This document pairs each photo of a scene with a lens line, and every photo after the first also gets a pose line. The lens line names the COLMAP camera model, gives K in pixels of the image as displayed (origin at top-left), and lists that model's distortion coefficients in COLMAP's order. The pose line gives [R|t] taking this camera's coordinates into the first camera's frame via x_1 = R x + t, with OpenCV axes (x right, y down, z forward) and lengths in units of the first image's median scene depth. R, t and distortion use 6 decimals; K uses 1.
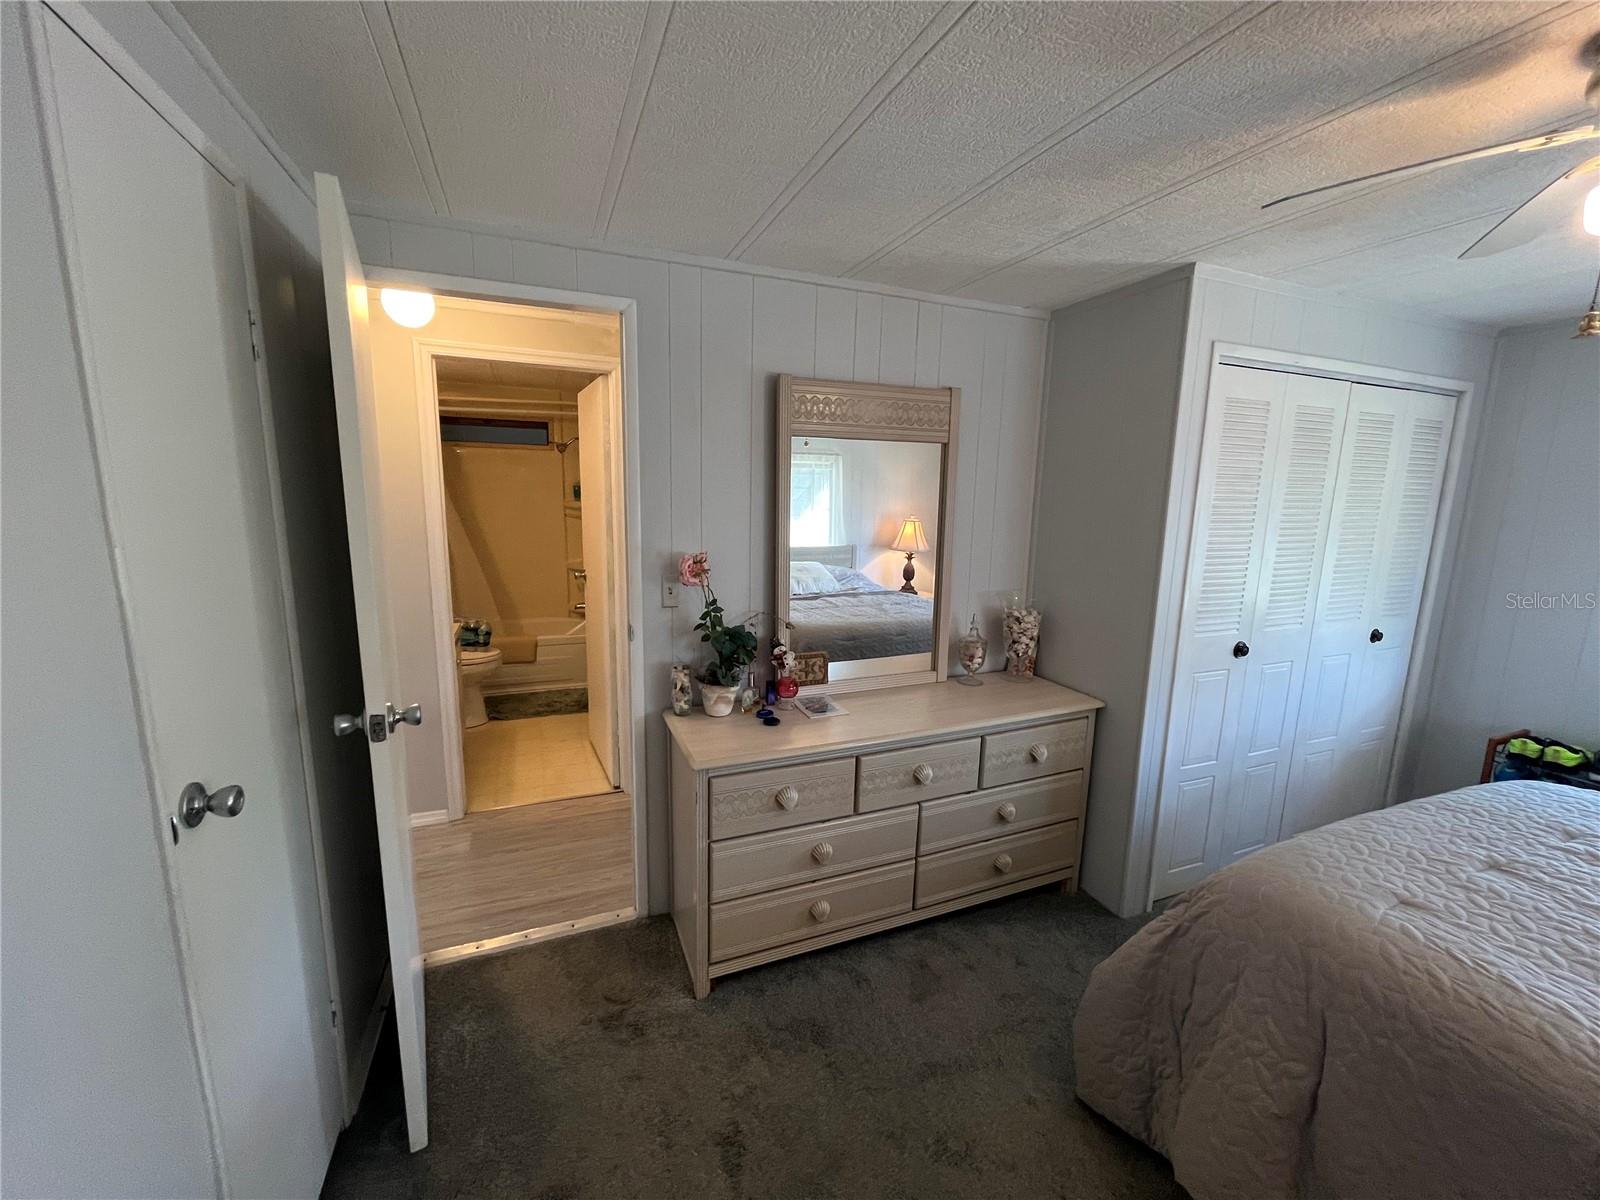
lens RADIAL K [[644.9, 0, 797.0], [0, 644.9, 599.6], [0, 0, 1]] dist [-0.002068, -0.000166]
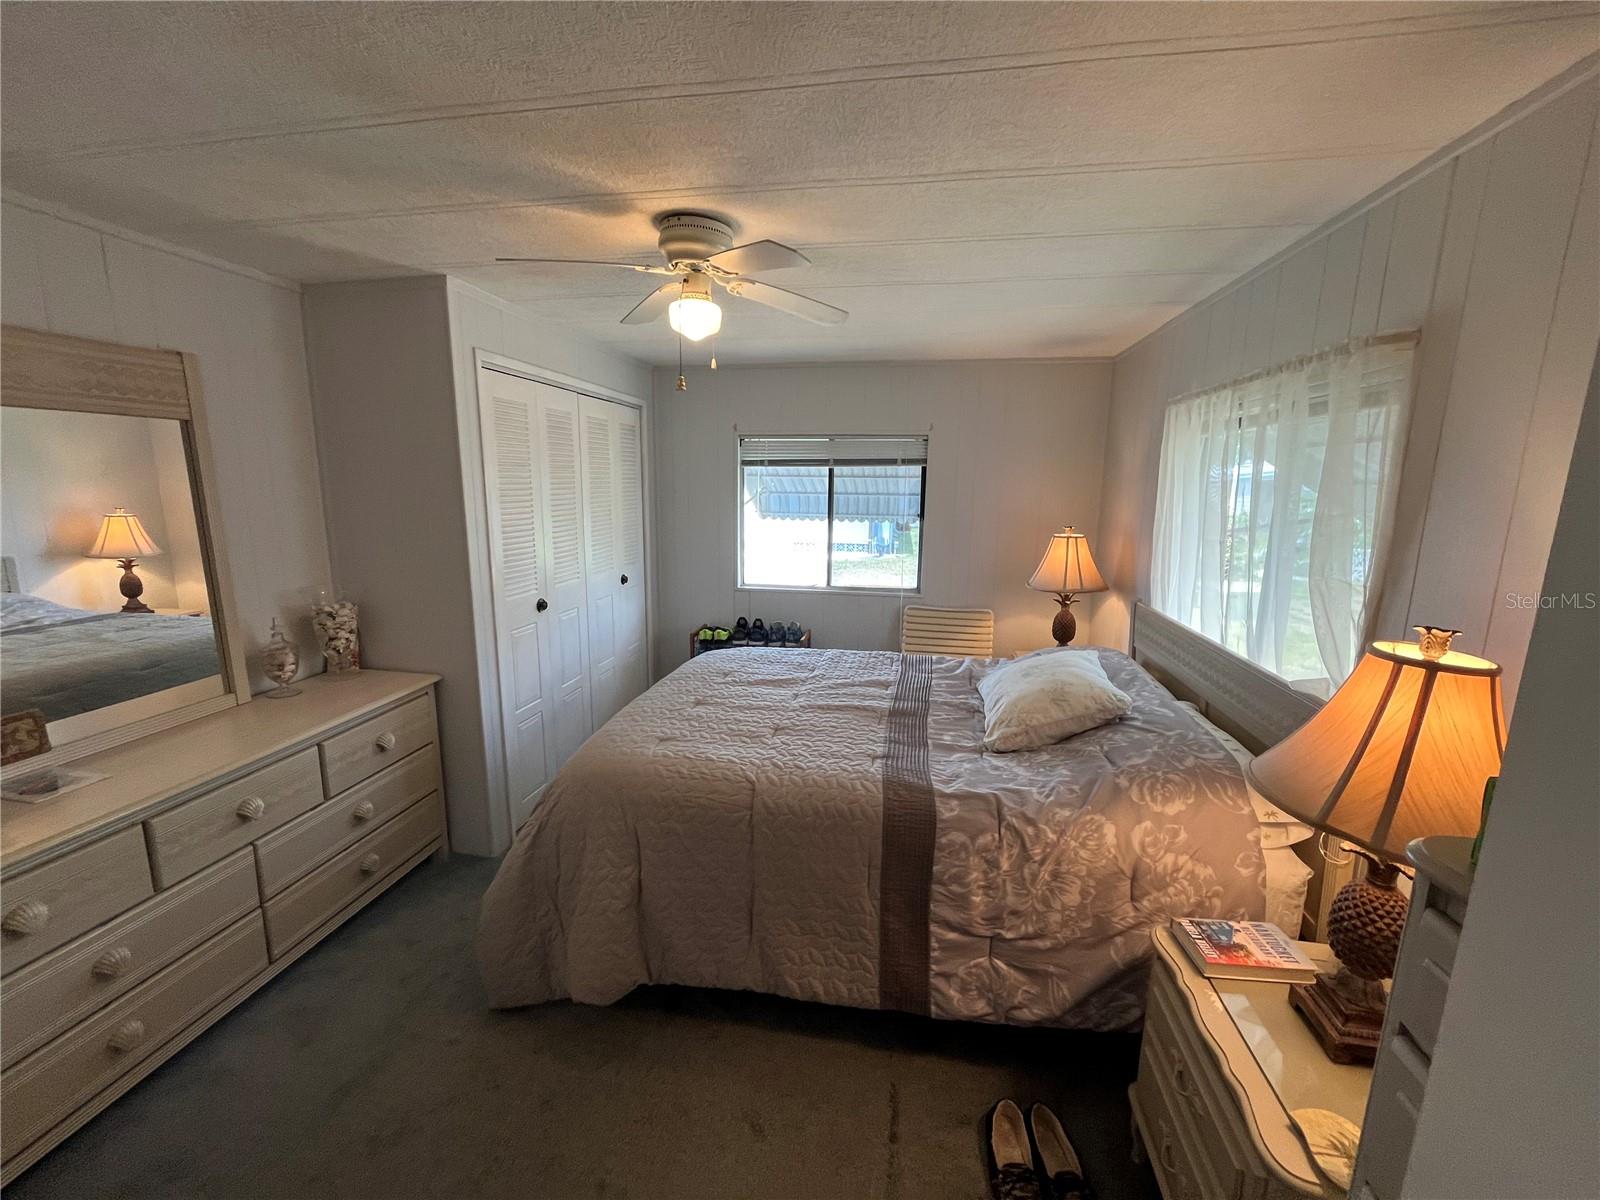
lens RADIAL K [[644.9, 0, 797.0], [0, 644.9, 599.6], [0, 0, 1]] dist [-0.002068, -0.000166]
pose [[0.536976, -0.165001, 0.827304, -0.073905], [0.140258, 0.984498, 0.105315, 0.006405], [-0.831856, 0.059484, 0.551794, -0.095645]]
